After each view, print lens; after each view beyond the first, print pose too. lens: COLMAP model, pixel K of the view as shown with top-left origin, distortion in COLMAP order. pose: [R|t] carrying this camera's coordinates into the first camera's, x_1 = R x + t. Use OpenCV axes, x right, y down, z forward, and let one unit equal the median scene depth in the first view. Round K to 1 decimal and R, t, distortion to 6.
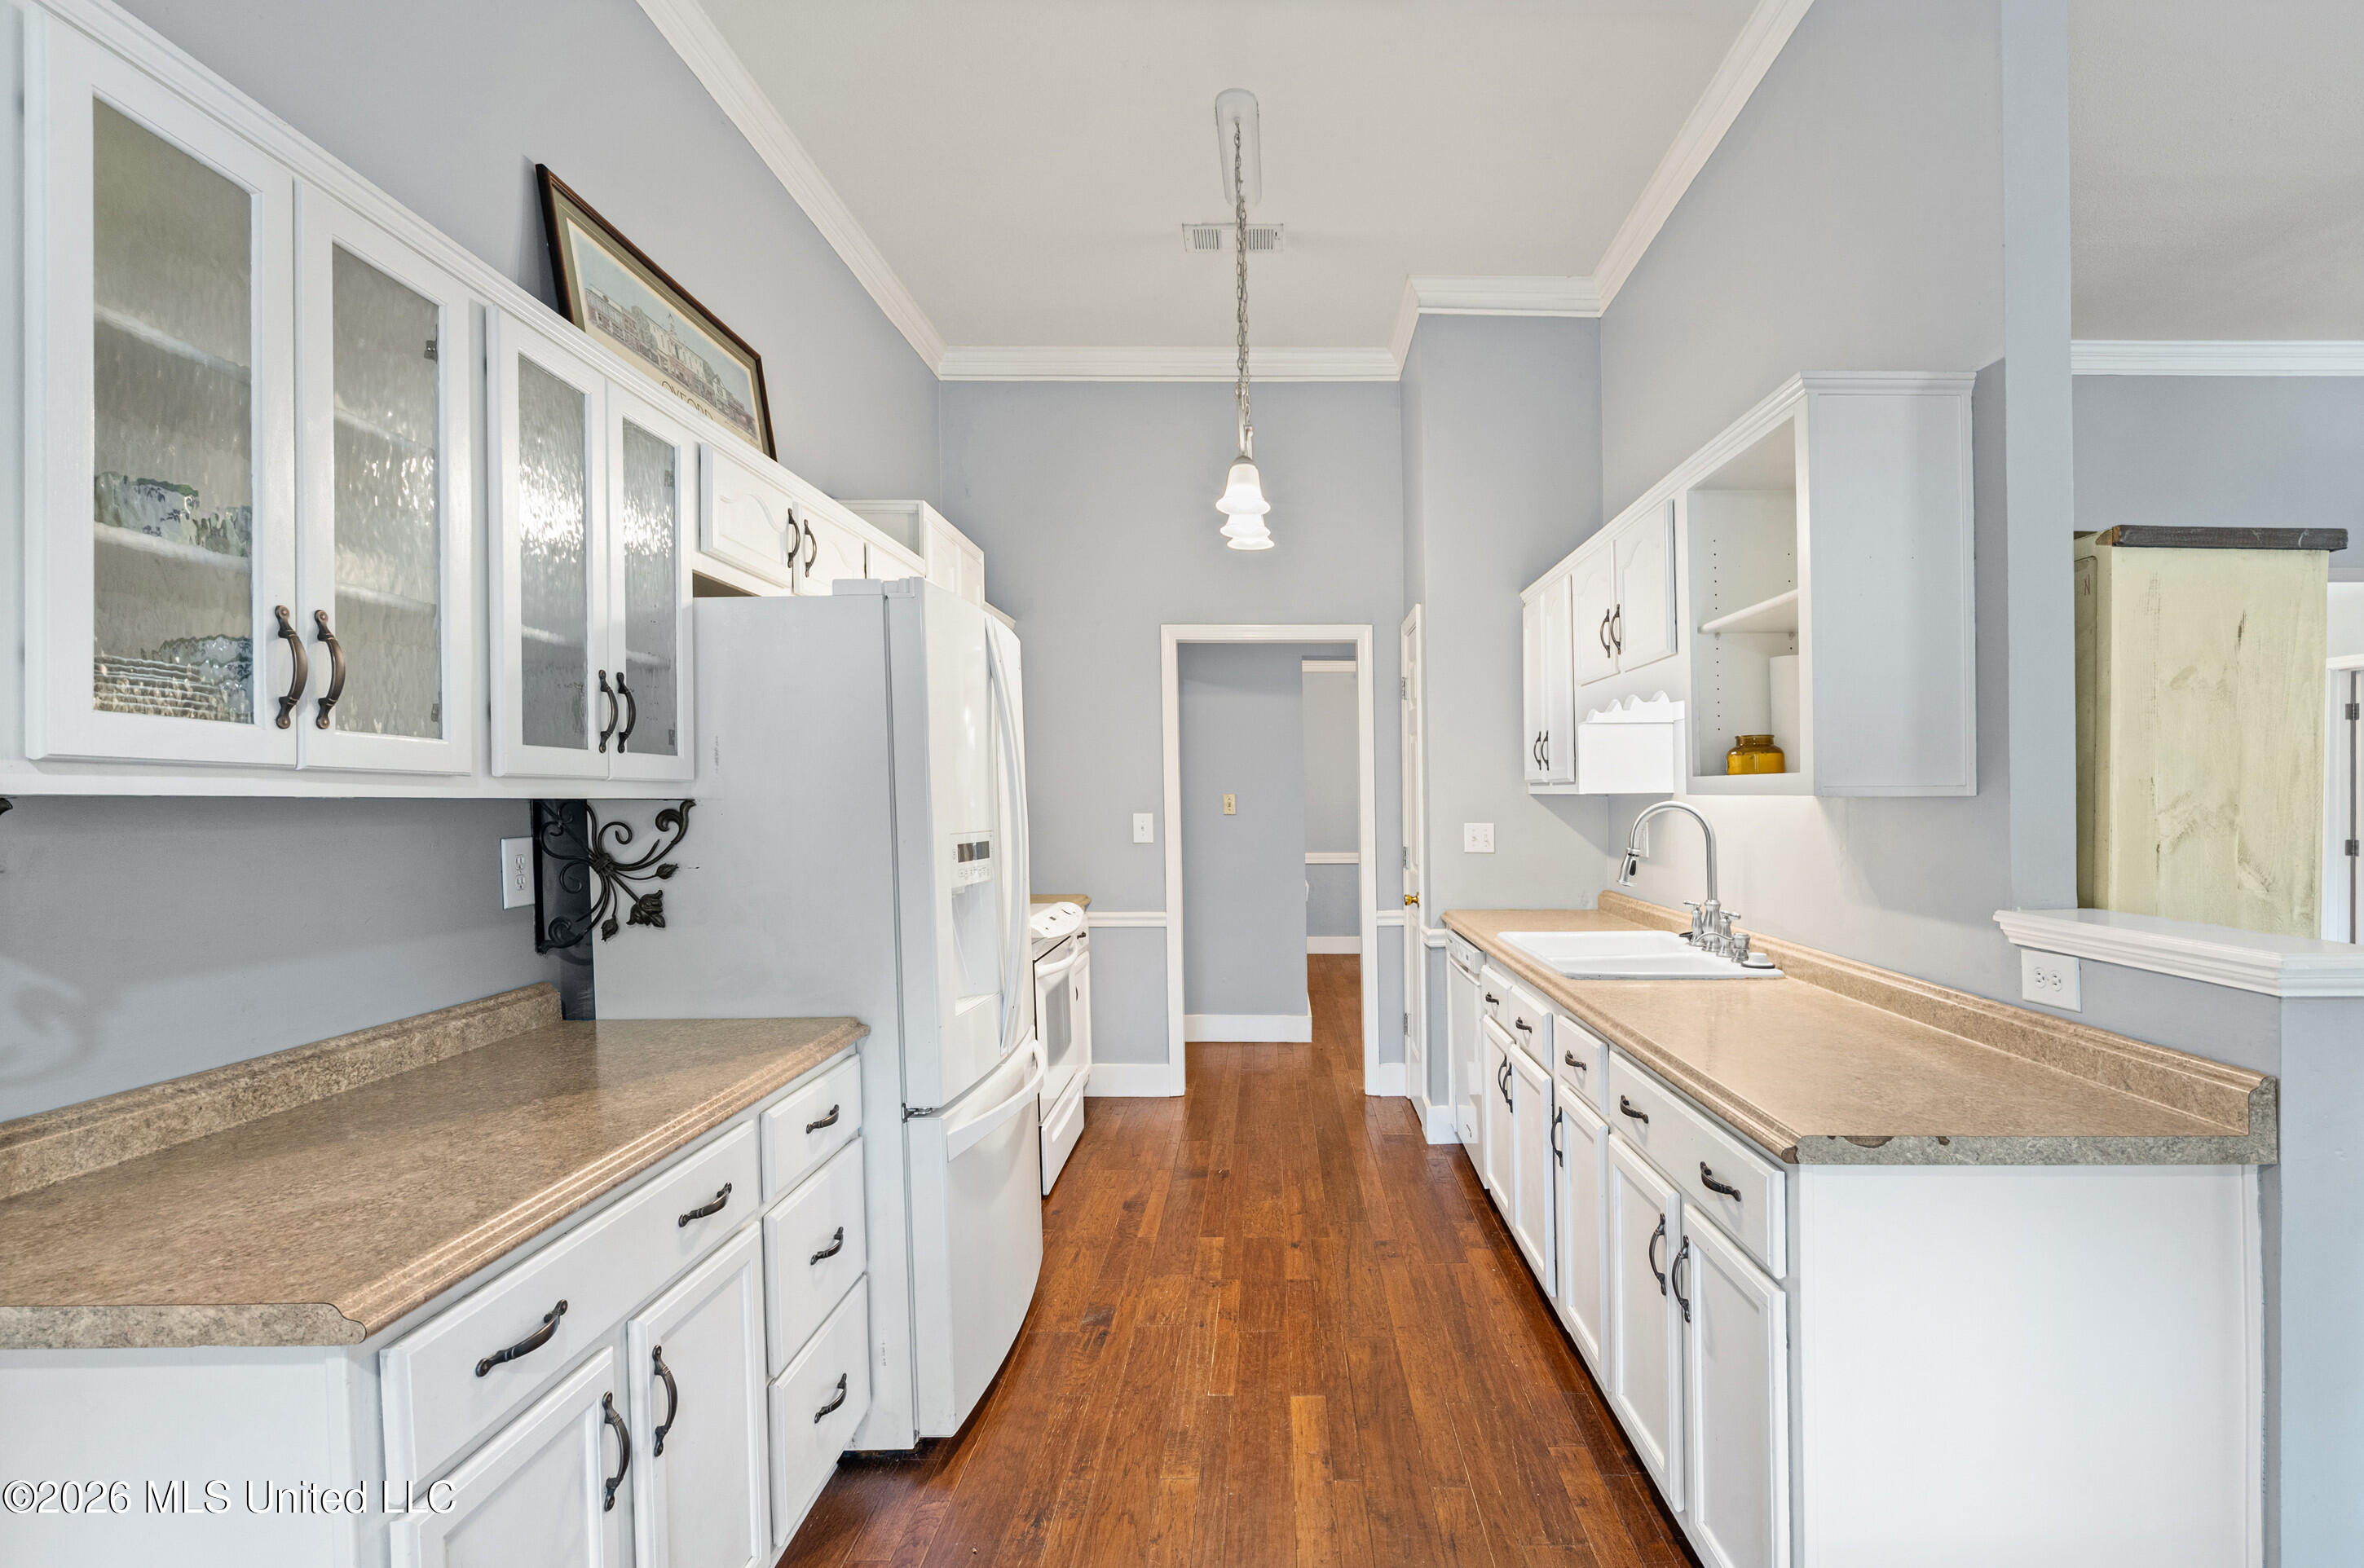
lens RADIAL K [[1128.9, 0, 1197.7], [0, 1128.9, 789.0], [0, 0, 1]] dist [-0.005894, -0.000544]
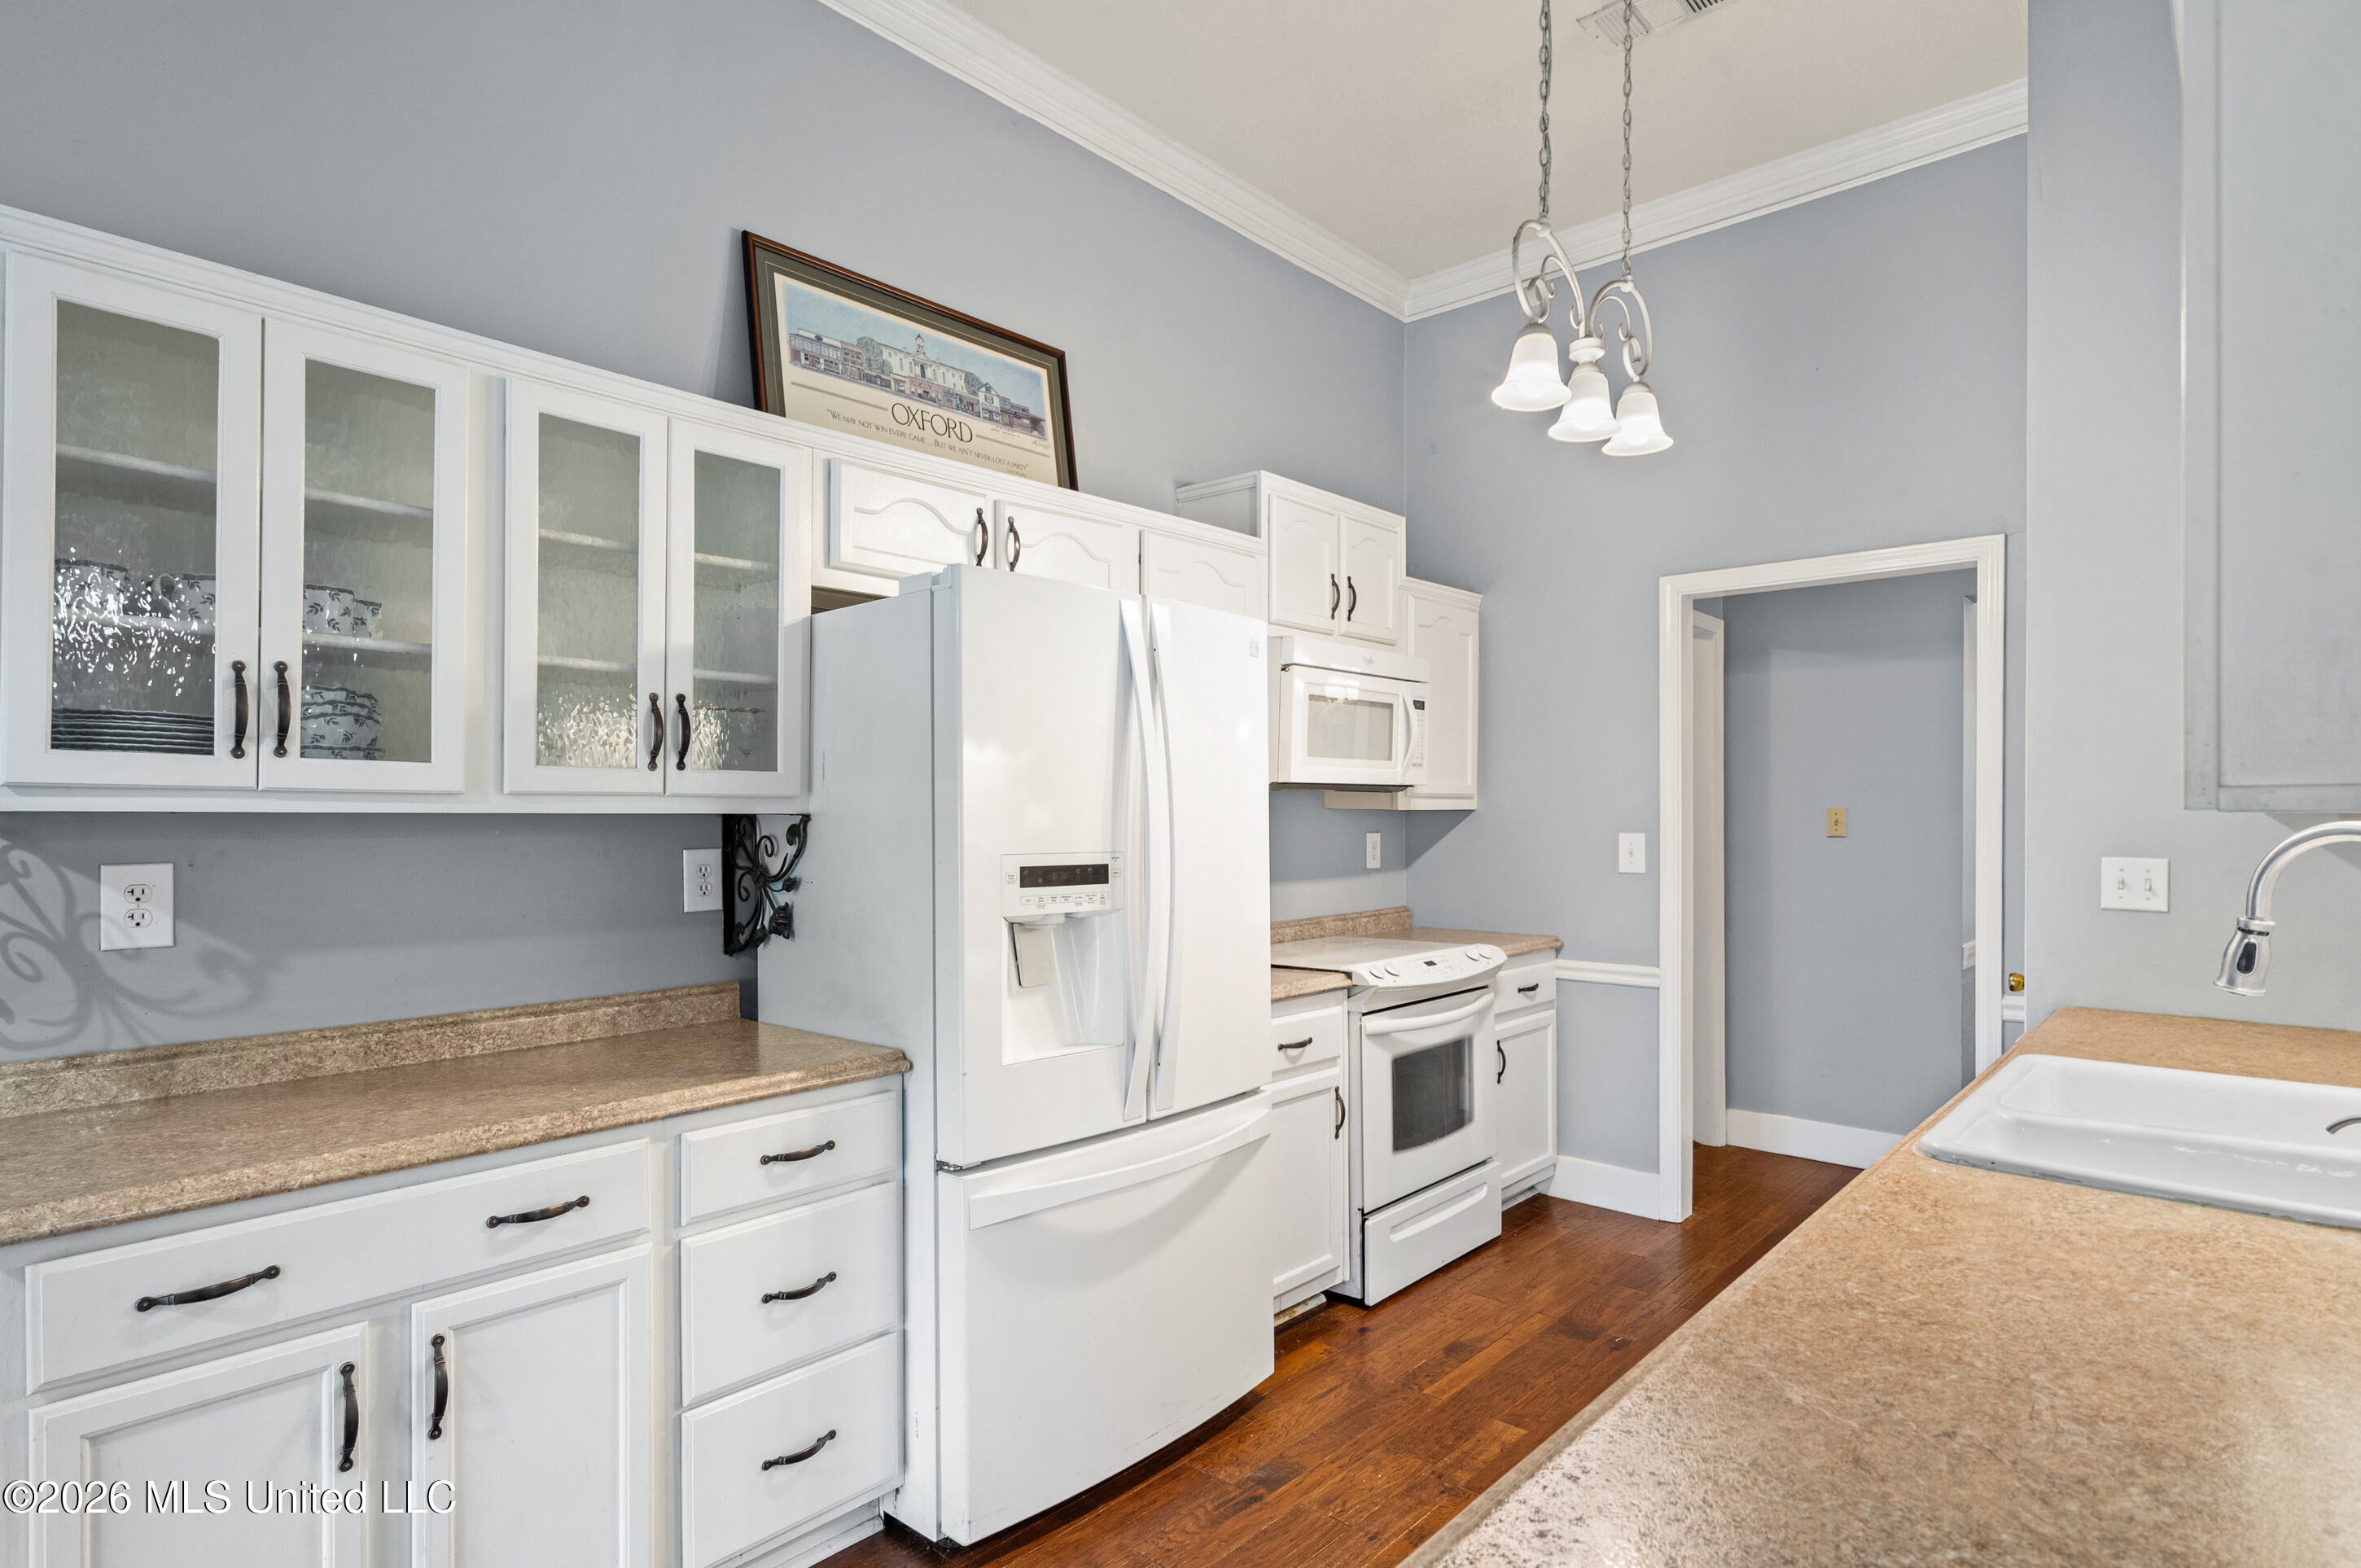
lens RADIAL K [[1214.7, 0, 1157.6], [0, 1214.7, 809.6], [0, 0, 1]] dist [-0.002252, 0.000975]
pose [[0.749212, -0.000723, -0.662330, 0.509188], [0.004933, 0.999978, 0.004488, 0.001684], [0.662312, -0.006630, 0.749199, 0.393087]]
